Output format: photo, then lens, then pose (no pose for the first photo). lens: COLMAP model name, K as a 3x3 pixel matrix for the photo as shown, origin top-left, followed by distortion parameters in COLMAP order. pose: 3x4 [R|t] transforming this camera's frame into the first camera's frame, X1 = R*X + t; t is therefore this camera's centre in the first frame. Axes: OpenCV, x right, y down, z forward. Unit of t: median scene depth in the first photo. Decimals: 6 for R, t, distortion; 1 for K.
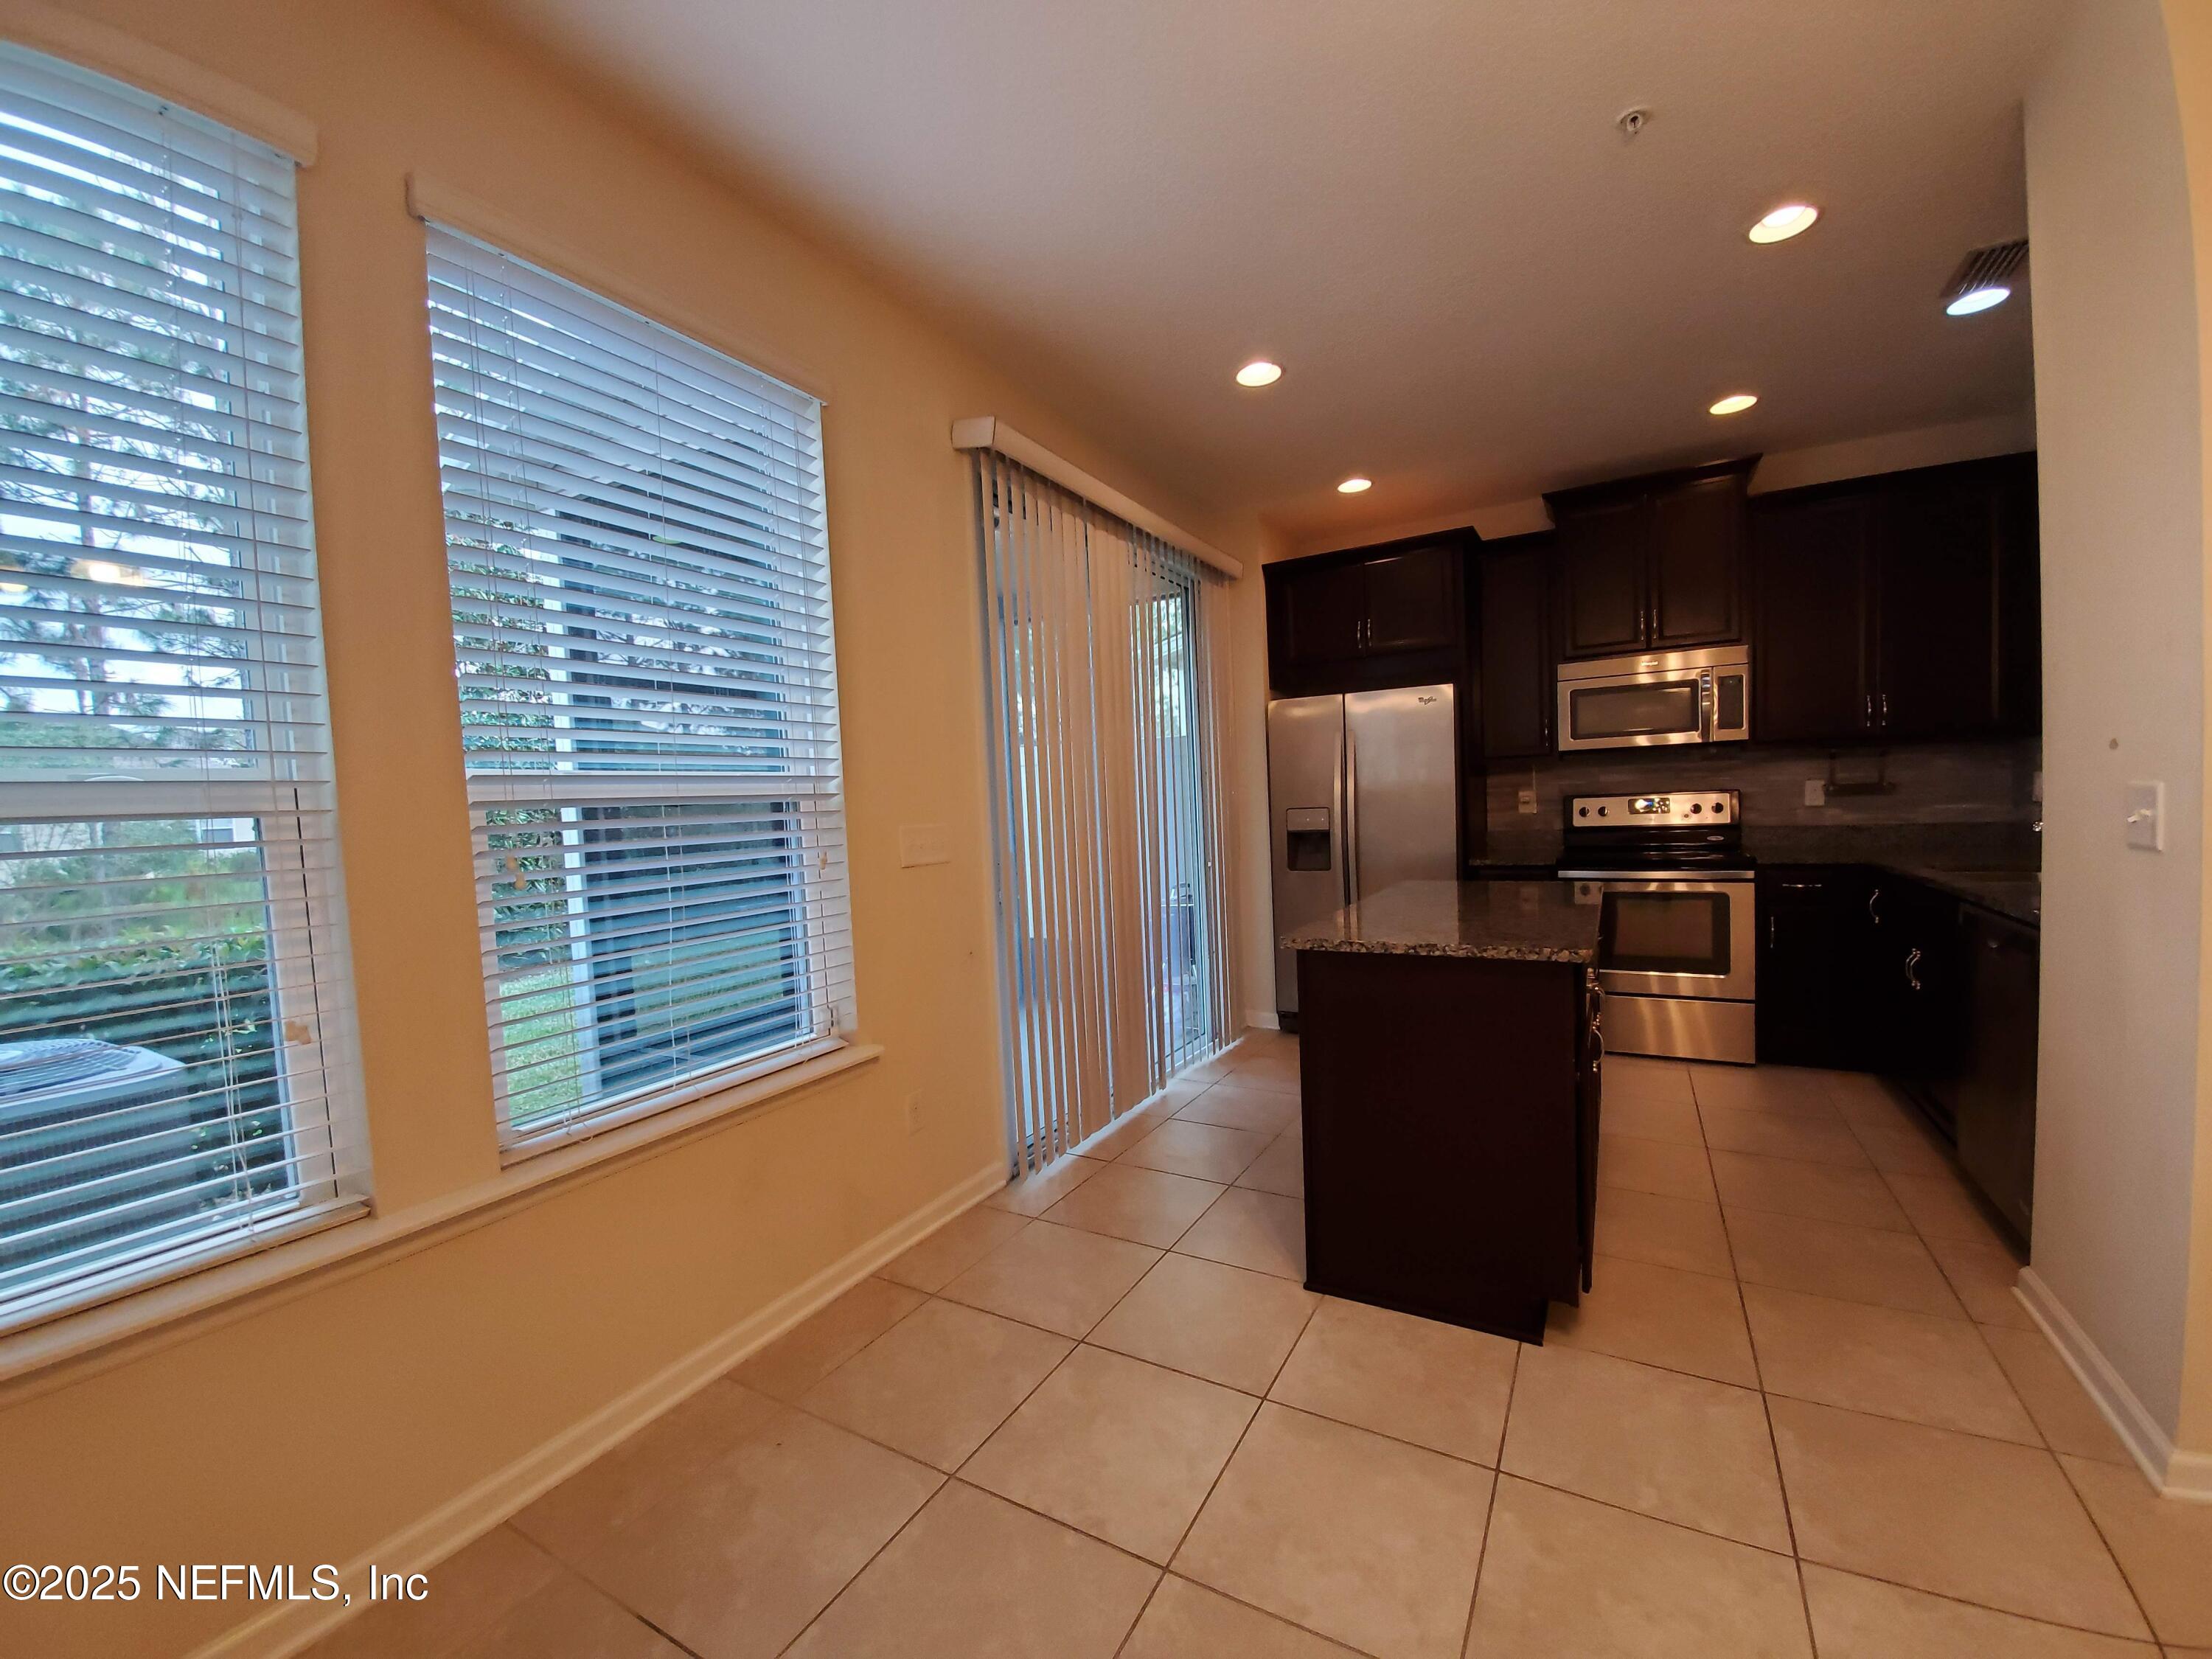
lens RADIAL K [[880.7, 0, 1117.8], [0, 880.7, 849.7], [0, 0, 1]] dist [-0.005071, -0.003872]
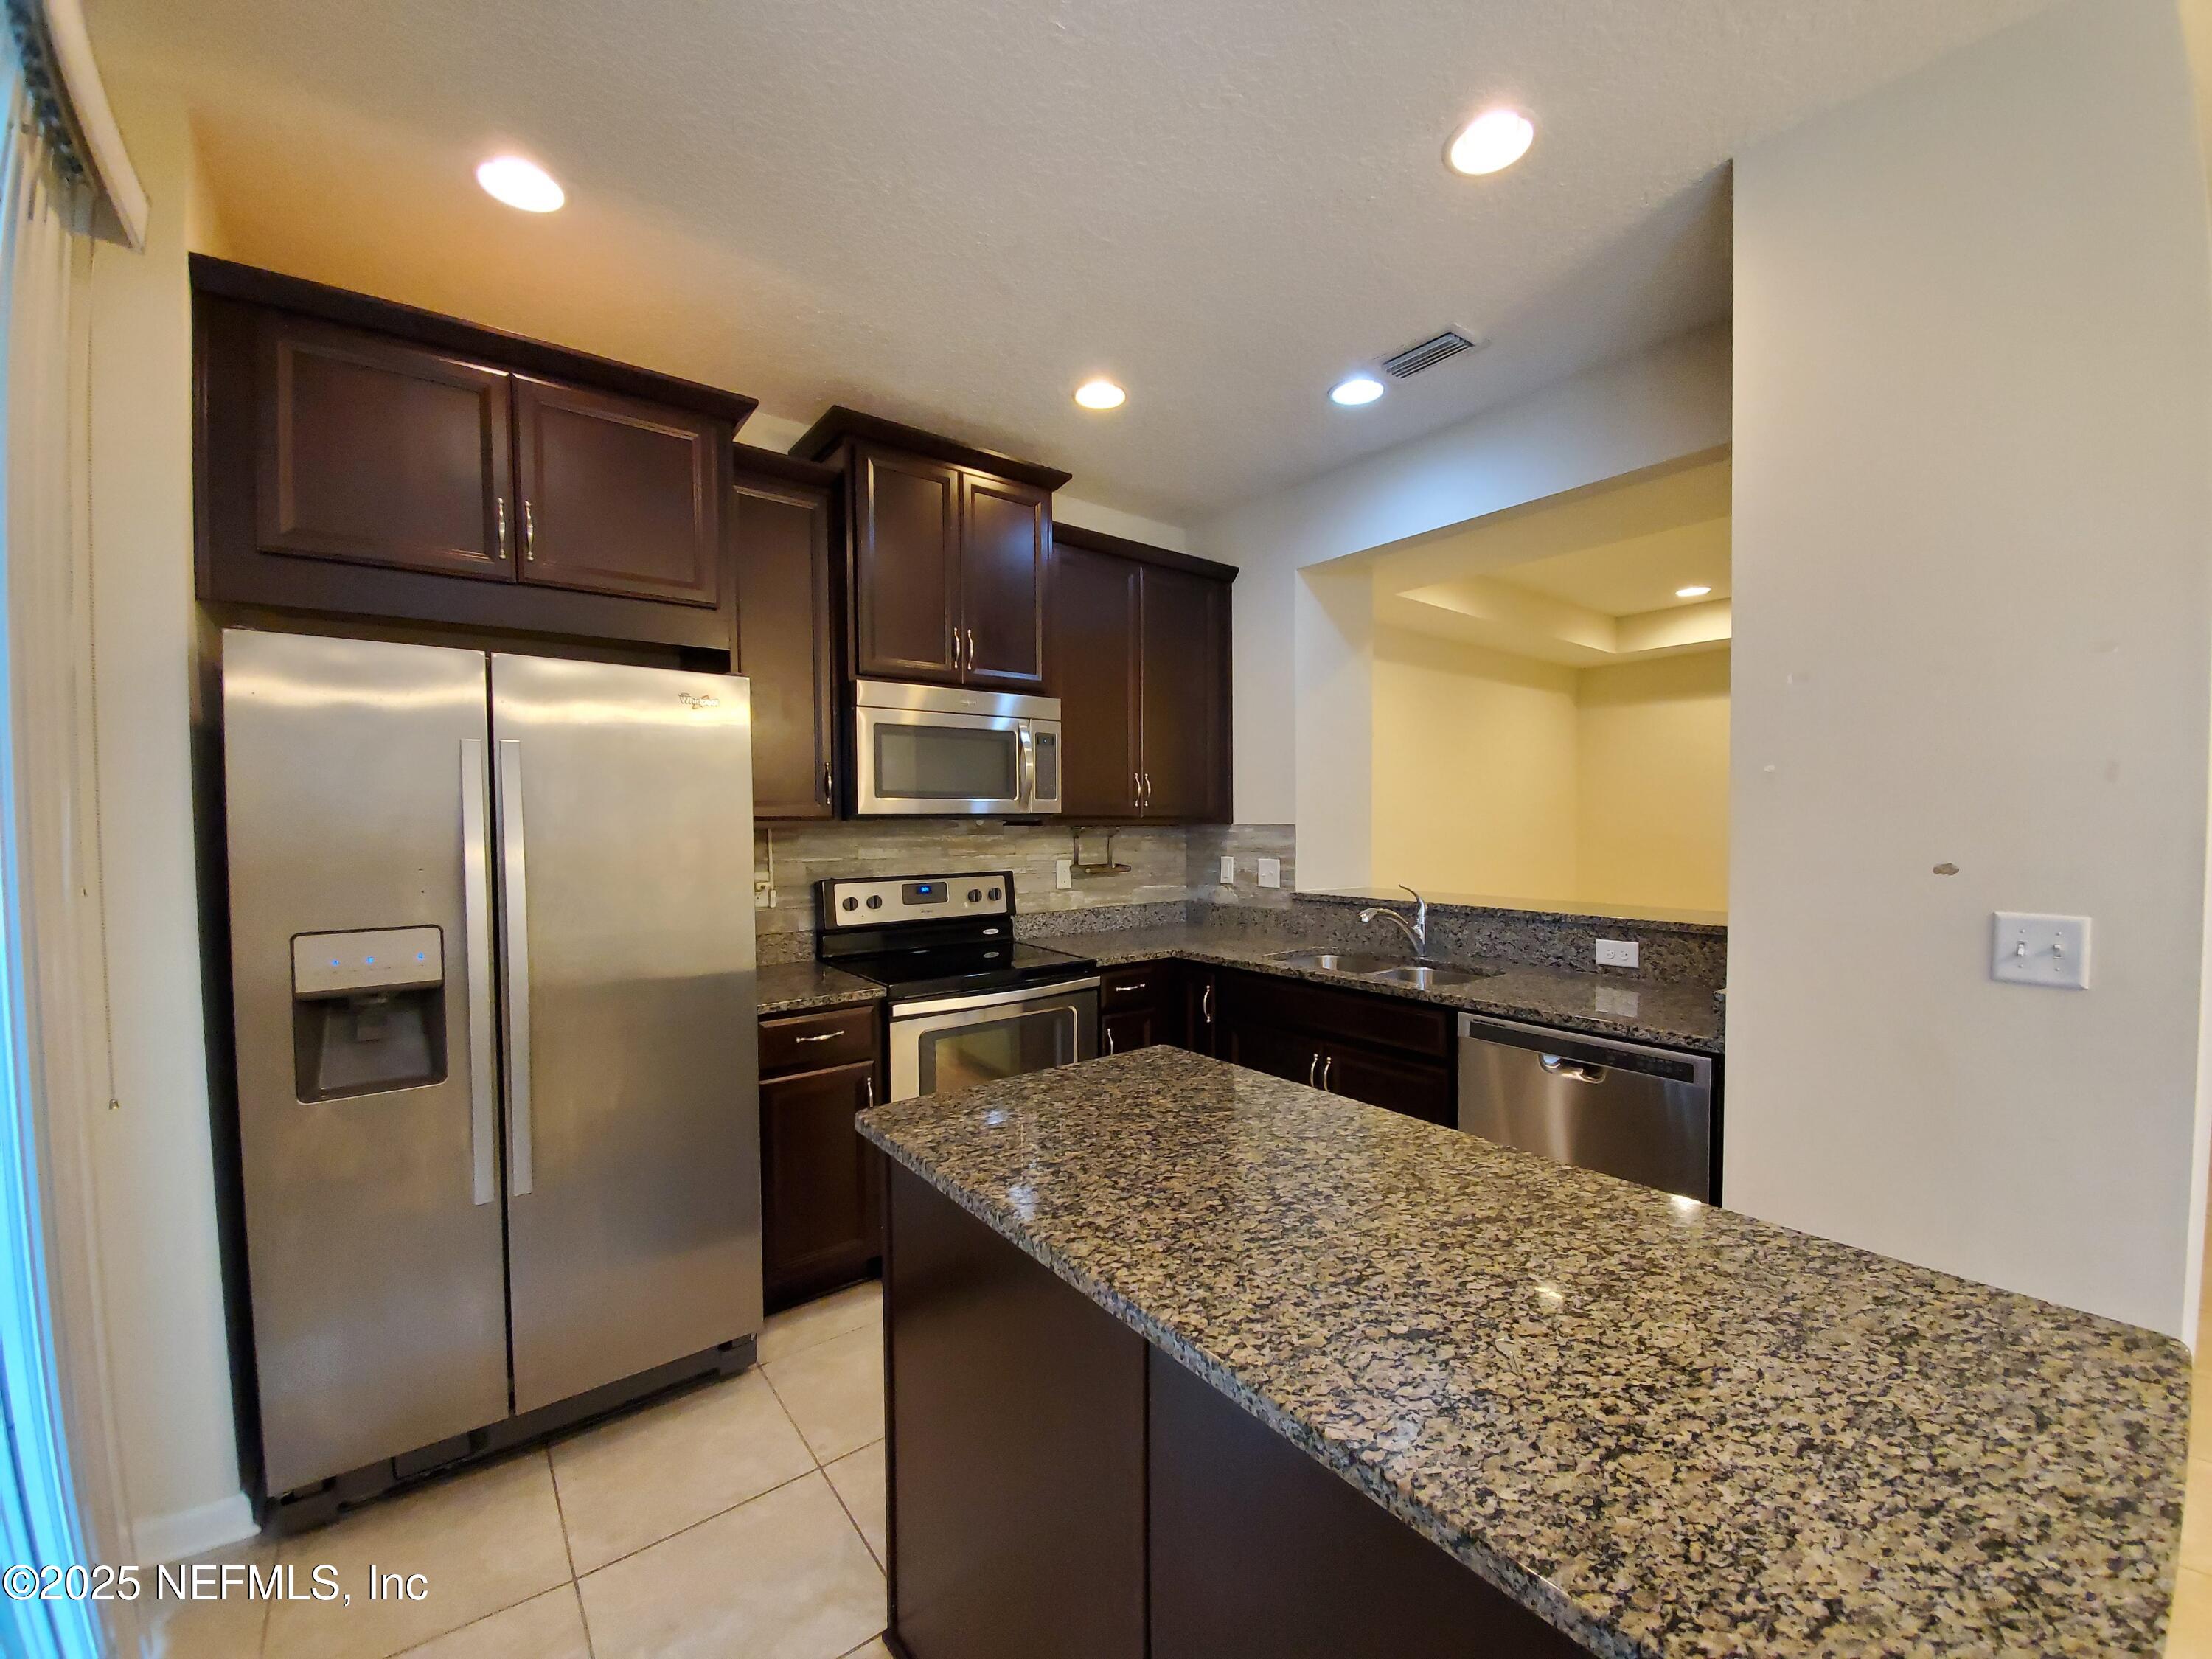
lens RADIAL K [[880.7, 0, 1140.4], [0, 880.7, 841.2], [0, 0, 1]] dist [-0.005071, -0.003872]
pose [[0.361471, 0.019541, 0.932179, -0.022196], [0.041483, 0.998453, -0.037016, -0.062804], [-0.931460, 0.052049, 0.360101, 0.604379]]
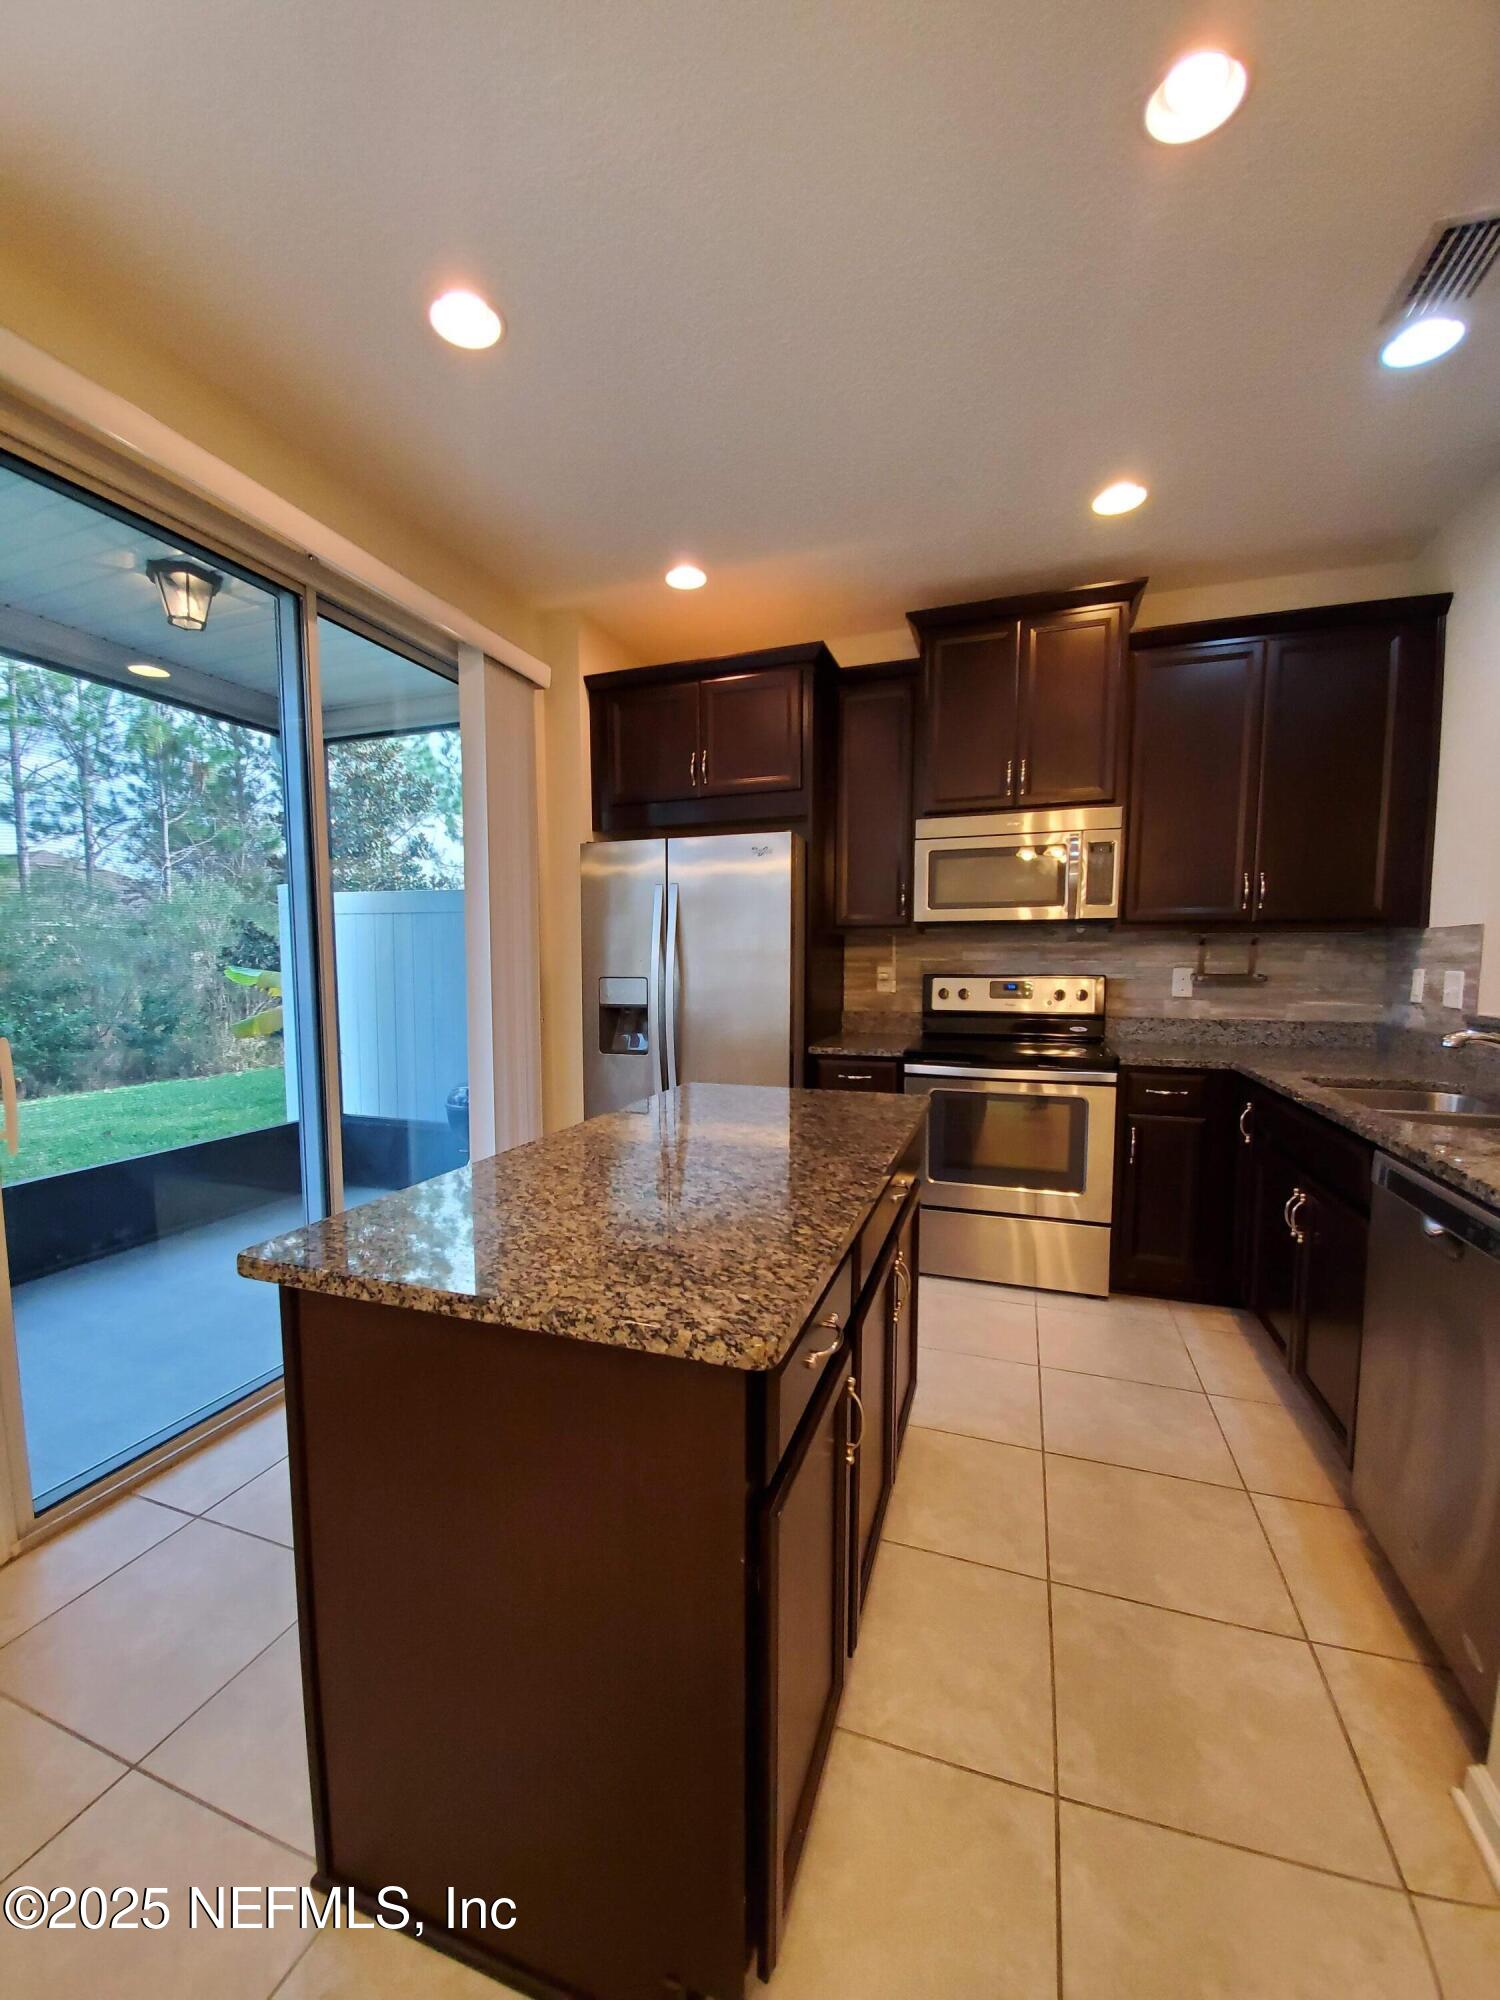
lens RADIAL K [[796.3, 0, 723.3], [0, 796.3, 1025.0], [0, 0, 1]] dist [-0.005071, -0.003872]
pose [[0.985844, 0.027494, 0.165398, 0.202654], [-0.031666, 0.999242, 0.022637, -0.025014], [-0.164650, -0.027554, 0.985967, 0.279480]]
